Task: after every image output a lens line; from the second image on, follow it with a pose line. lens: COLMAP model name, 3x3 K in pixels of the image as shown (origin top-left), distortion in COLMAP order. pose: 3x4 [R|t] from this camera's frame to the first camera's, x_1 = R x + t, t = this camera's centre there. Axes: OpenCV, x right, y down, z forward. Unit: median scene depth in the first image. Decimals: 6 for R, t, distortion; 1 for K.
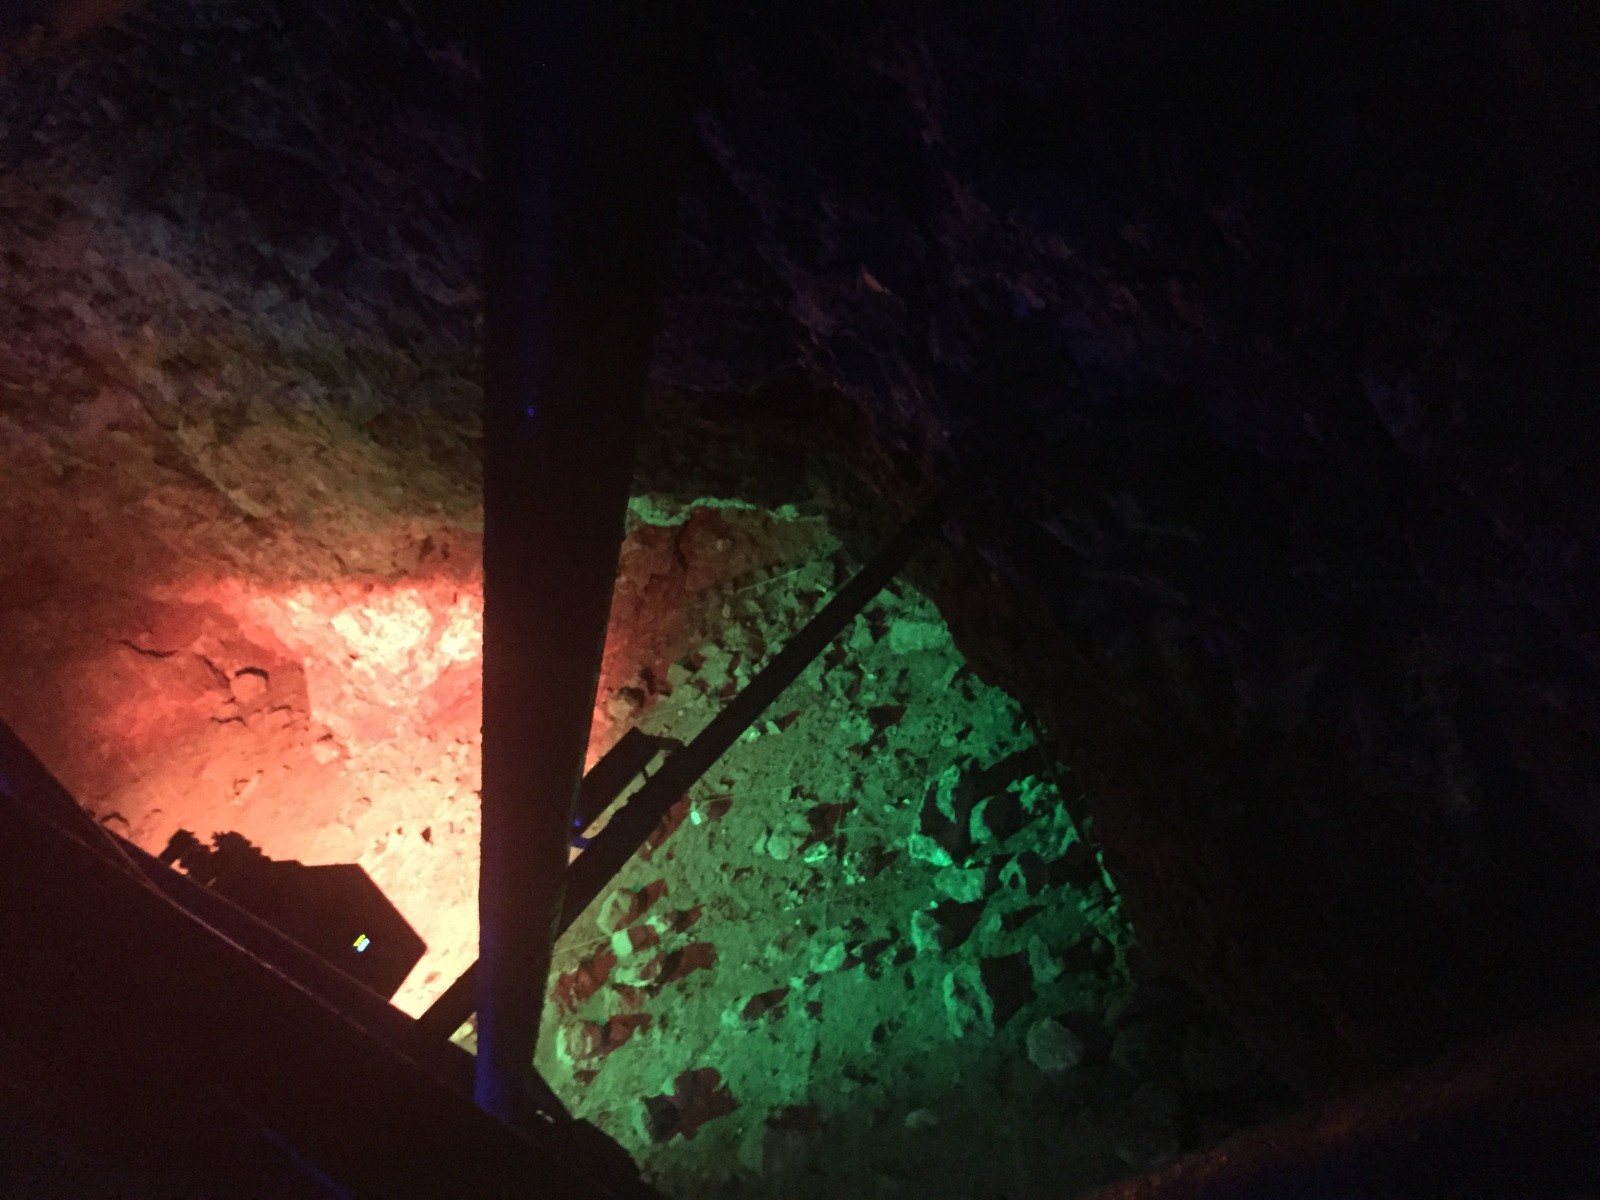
lens RADIAL K [[1347.3, 0, 797.0], [0, 1347.3, 594.2], [0, 0, 1]] dist [0.046772, -0.009895]
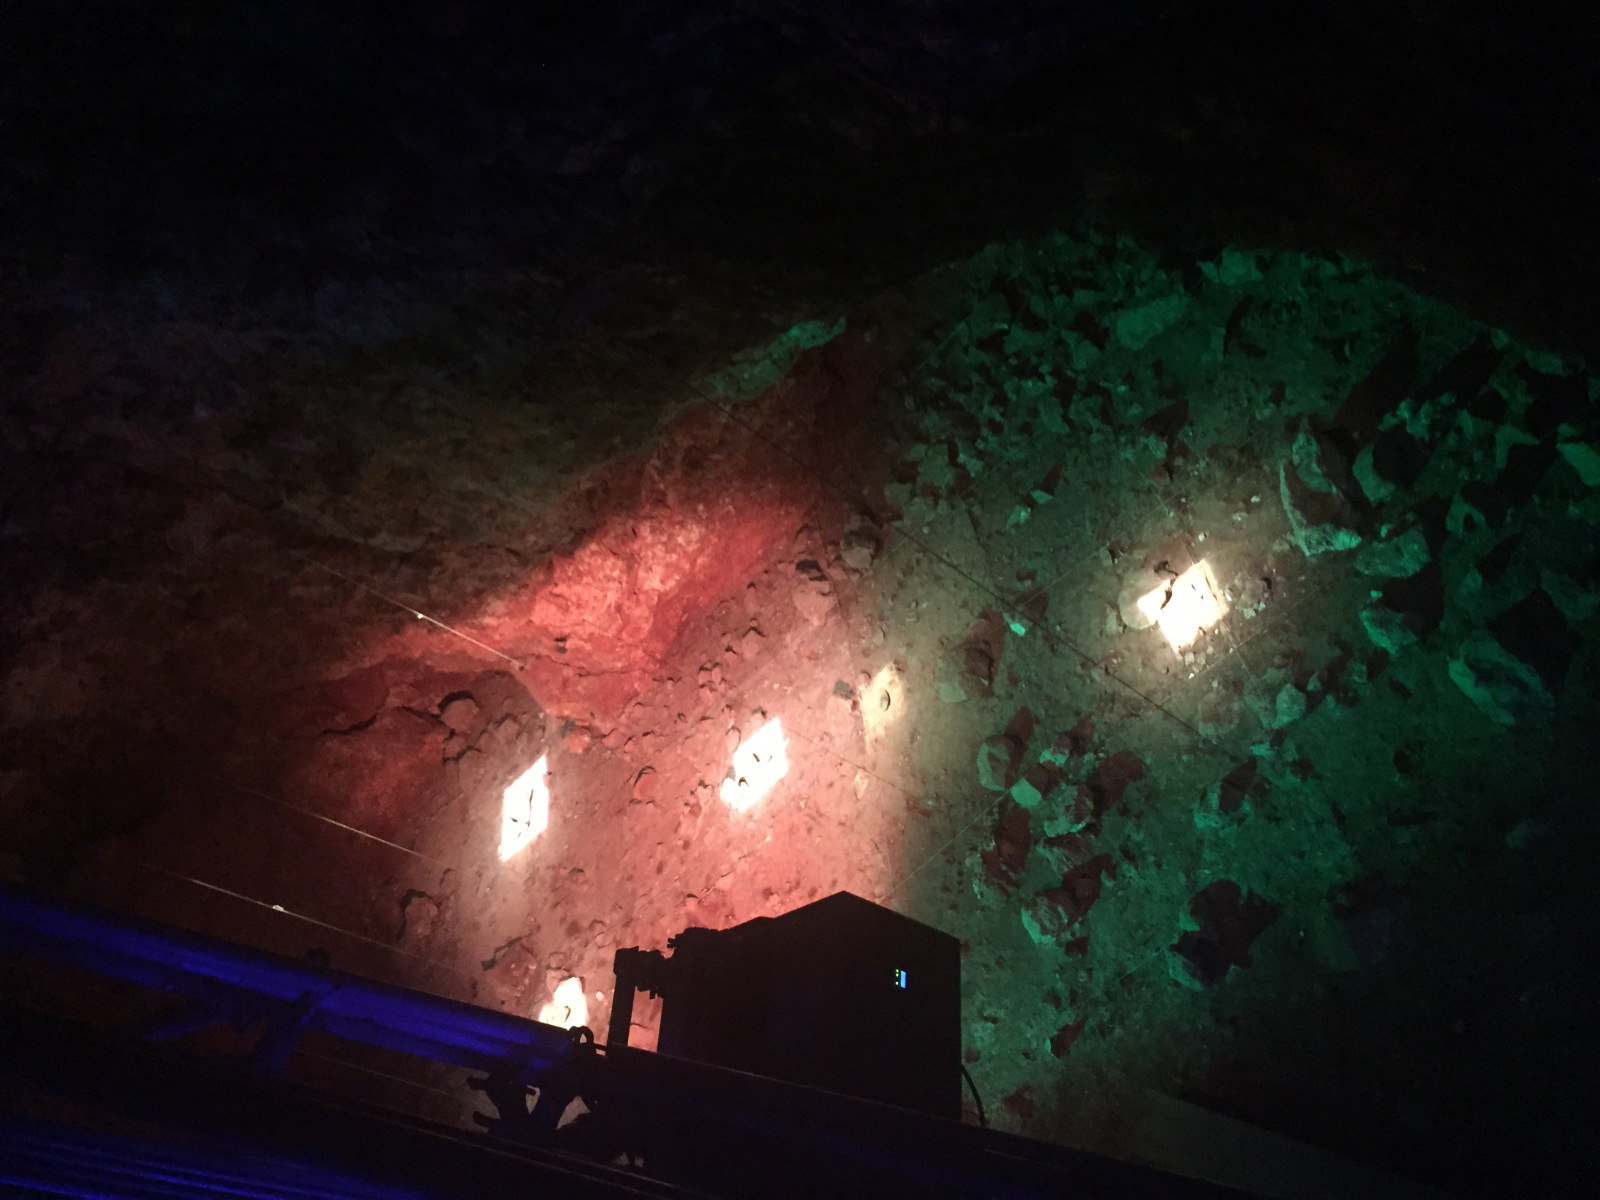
lens RADIAL K [[1347.3, 0, 805.9], [0, 1347.3, 598.8], [0, 0, 1]] dist [0.046772, -0.009895]
pose [[0.887322, -0.451555, -0.093580, -0.113034], [0.460751, 0.876540, 0.139231, -0.036559], [0.019157, -0.166660, 0.985828, 0.157215]]
